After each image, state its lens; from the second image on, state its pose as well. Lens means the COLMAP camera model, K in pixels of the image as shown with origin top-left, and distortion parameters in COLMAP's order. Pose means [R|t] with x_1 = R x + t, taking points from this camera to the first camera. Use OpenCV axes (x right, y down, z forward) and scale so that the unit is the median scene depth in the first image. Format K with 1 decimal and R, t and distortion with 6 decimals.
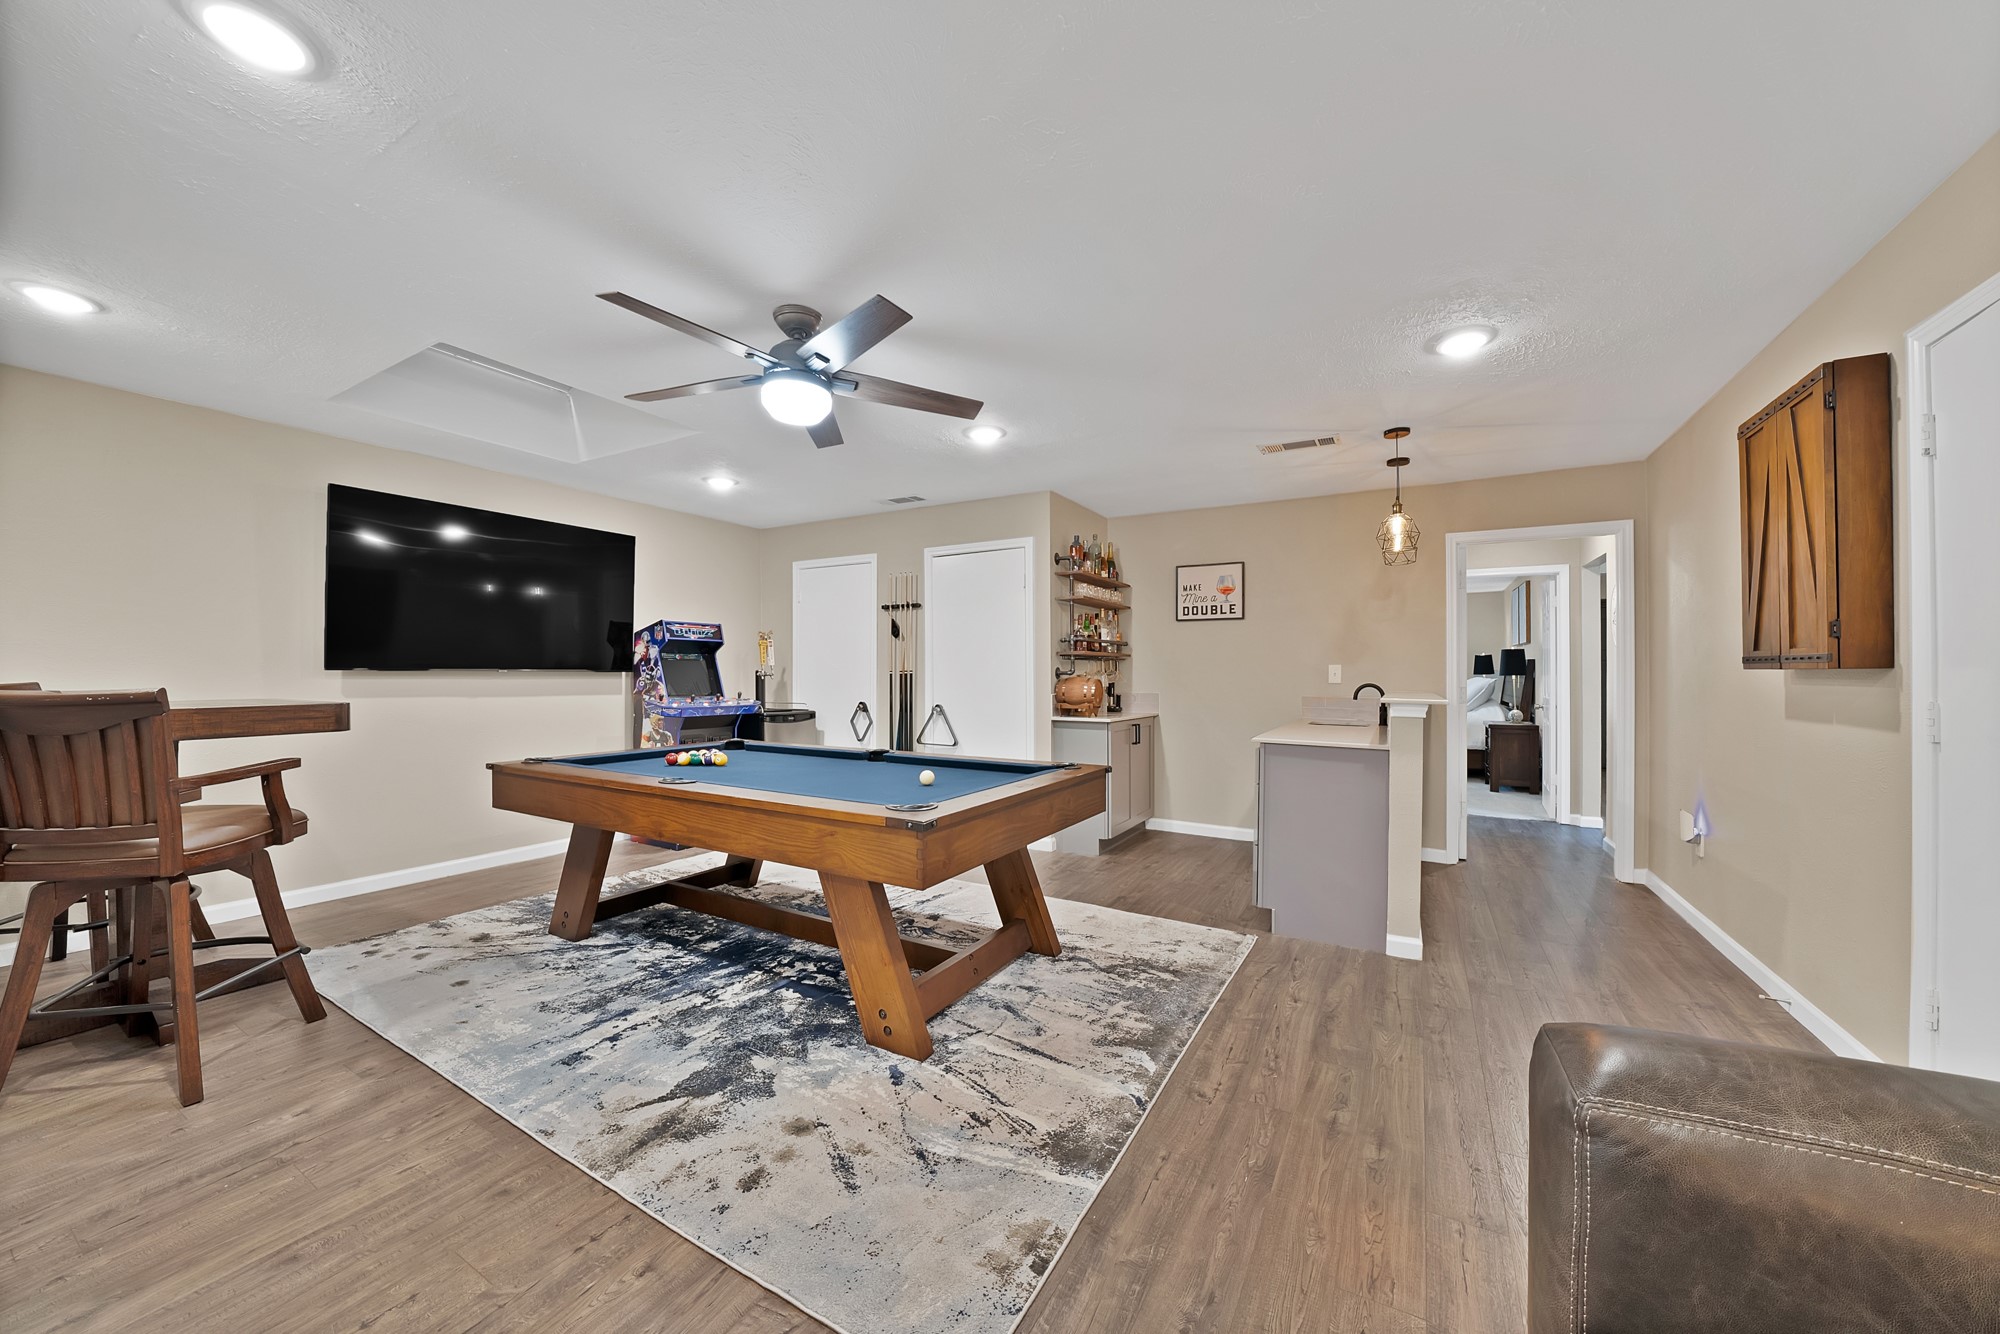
lens RADIAL K [[728.5, 0, 1006.5], [0, 728.5, 676.2], [0, 0, 1]] dist [-0.026041, 0.002361]
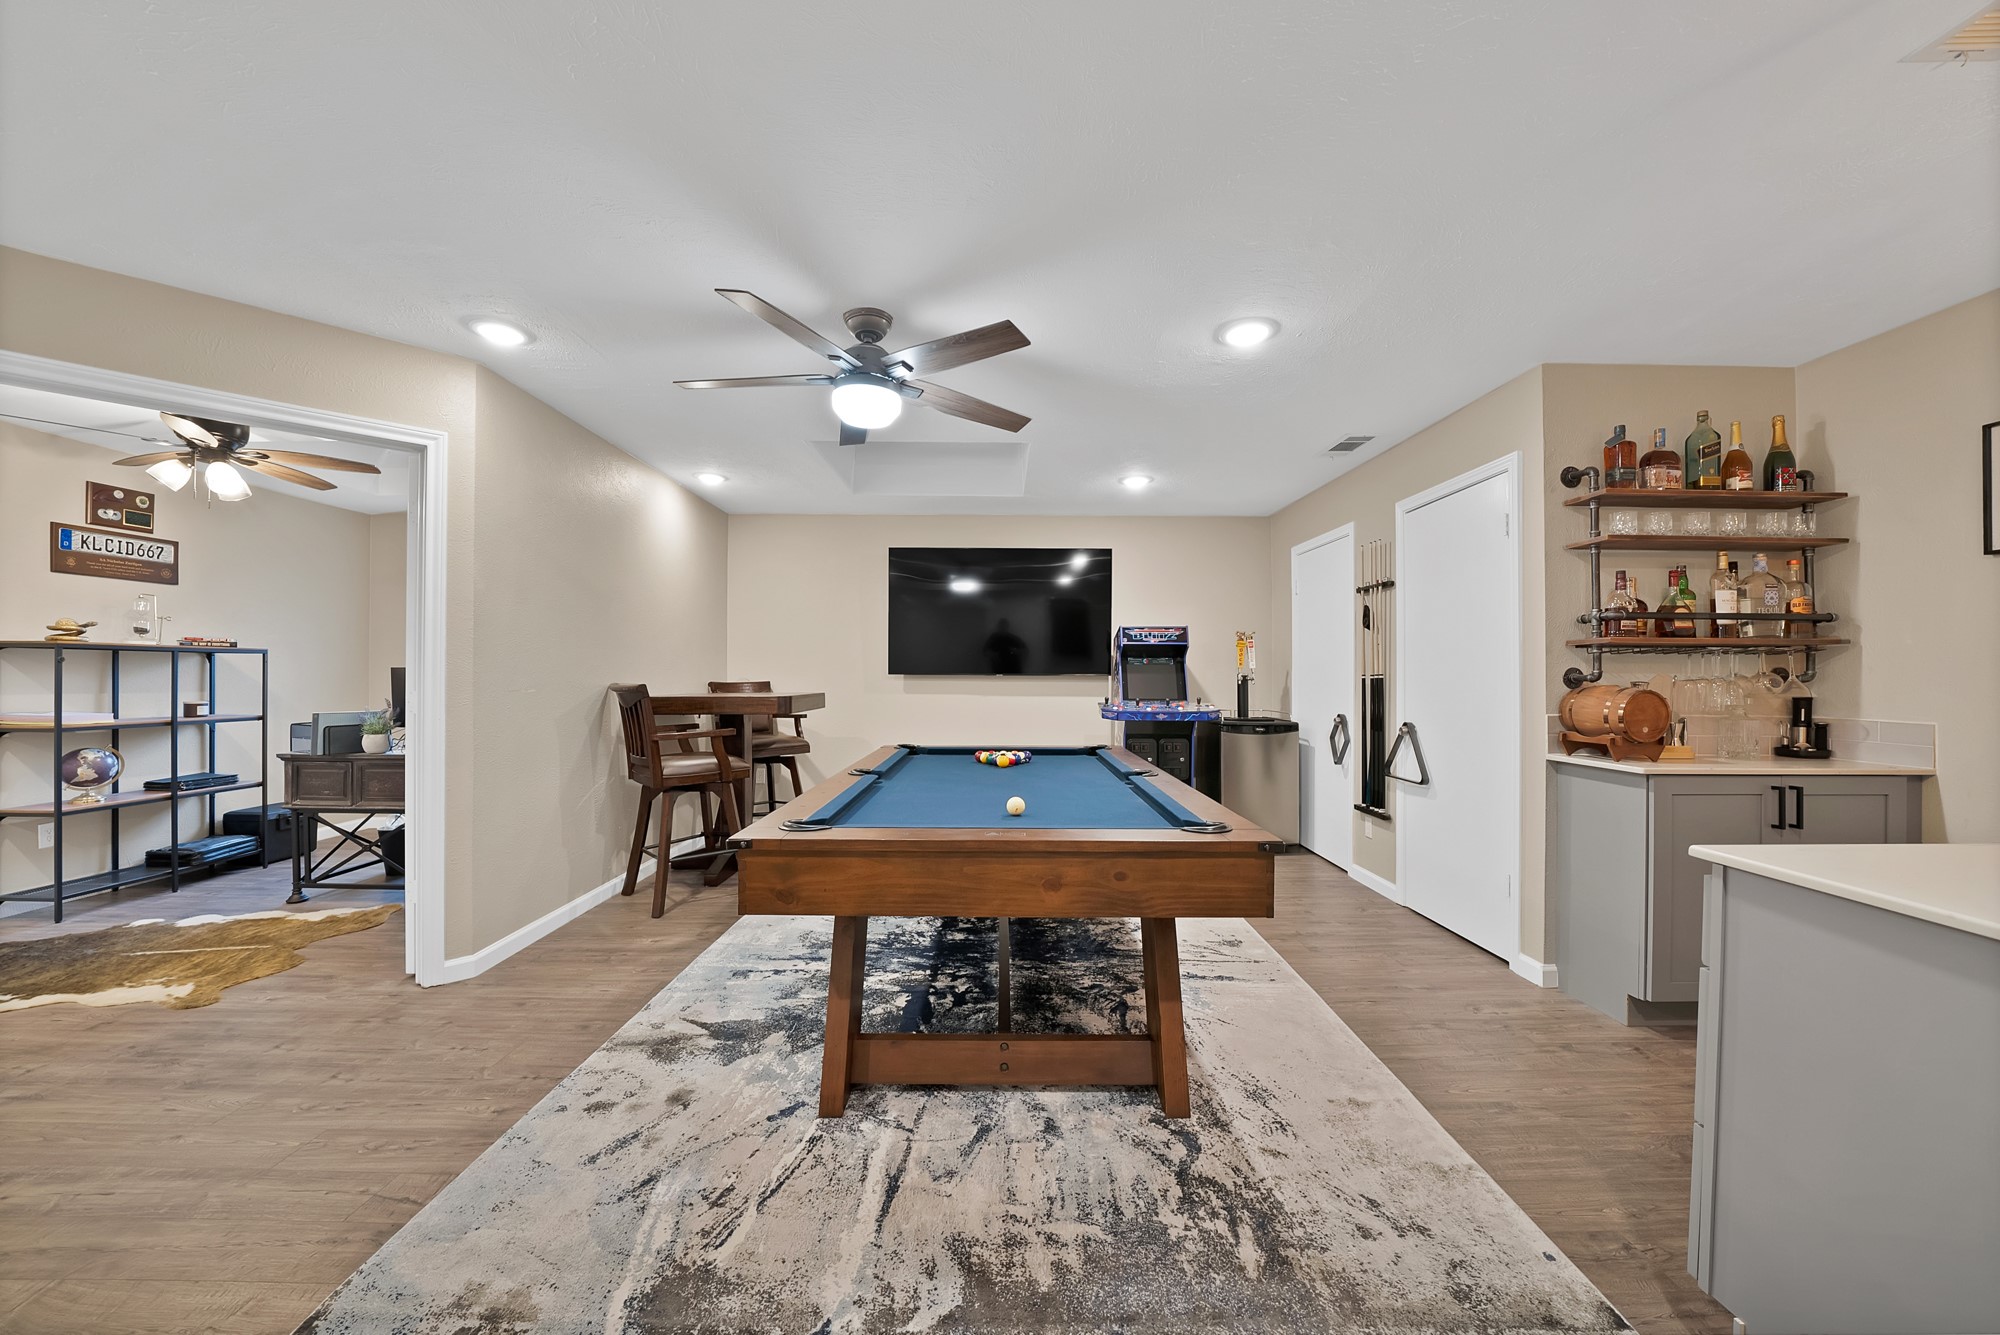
lens RADIAL K [[728.5, 0, 1021.3], [0, 728.5, 674.6], [0, 0, 1]] dist [-0.026041, 0.002361]
pose [[0.488985, -0.000759, -0.872292, 0.557949], [-0.004612, 0.999983, -0.003455, -0.005145], [0.872280, 0.005712, 0.488973, 0.562315]]
